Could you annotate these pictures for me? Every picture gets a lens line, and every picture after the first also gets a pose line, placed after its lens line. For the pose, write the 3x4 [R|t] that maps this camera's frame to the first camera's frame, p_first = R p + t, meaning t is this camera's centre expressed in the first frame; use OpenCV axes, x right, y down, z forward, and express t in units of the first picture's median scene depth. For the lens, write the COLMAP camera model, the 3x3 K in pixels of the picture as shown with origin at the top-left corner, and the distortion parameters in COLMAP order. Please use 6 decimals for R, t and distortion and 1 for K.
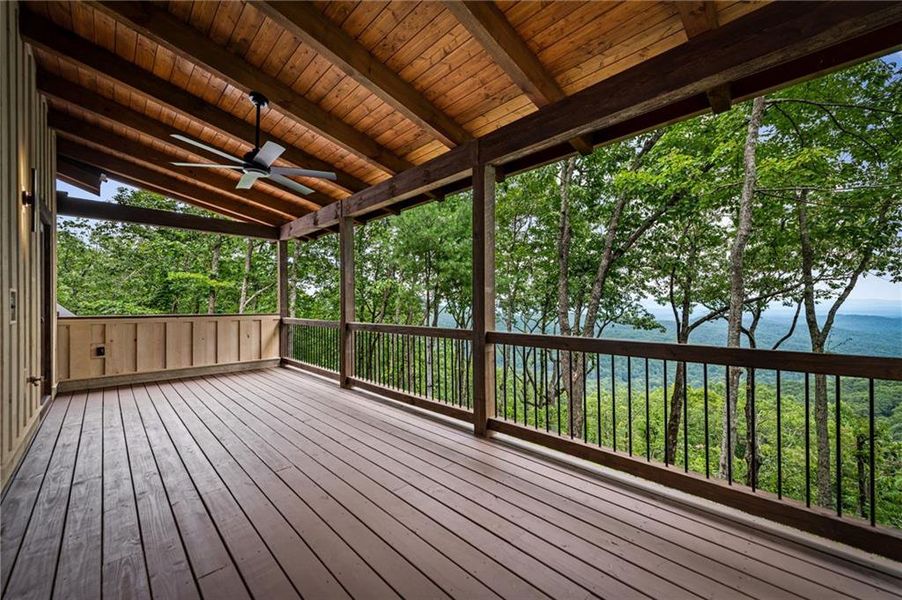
lens RADIAL K [[354.9, 0, 451.2], [0, 354.9, 296.9], [0, 0, 1]] dist [0.014129, -0.005787]
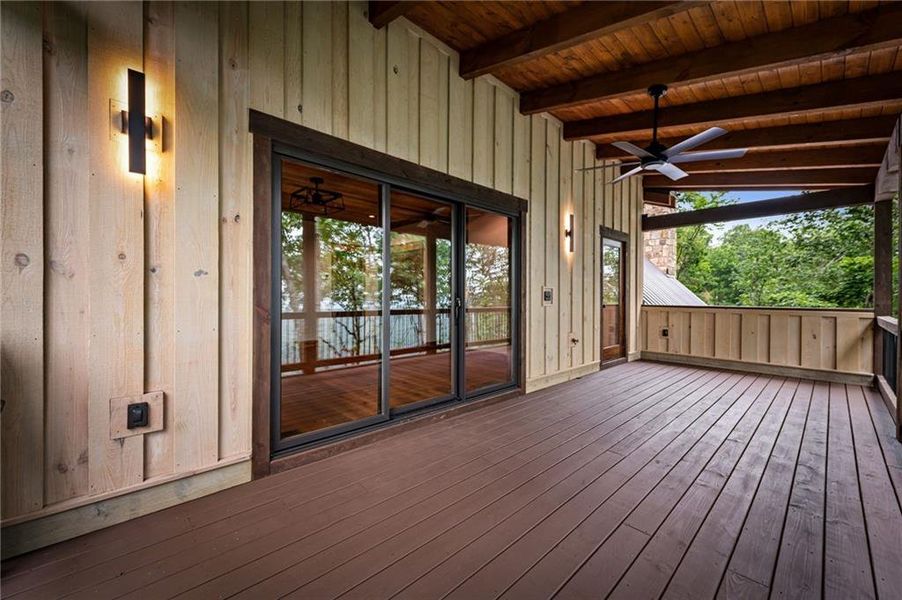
lens RADIAL K [[350.4, 0, 451.0], [0, 350.4, 300.0], [0, 0, 1]] dist [0.000501, -0.000316]
pose [[-0.023517, 0.015253, -0.999607, 0.256696], [0.016615, 0.999751, 0.014864, 0.003801], [0.999585, -0.016259, -0.023765, 0.245687]]
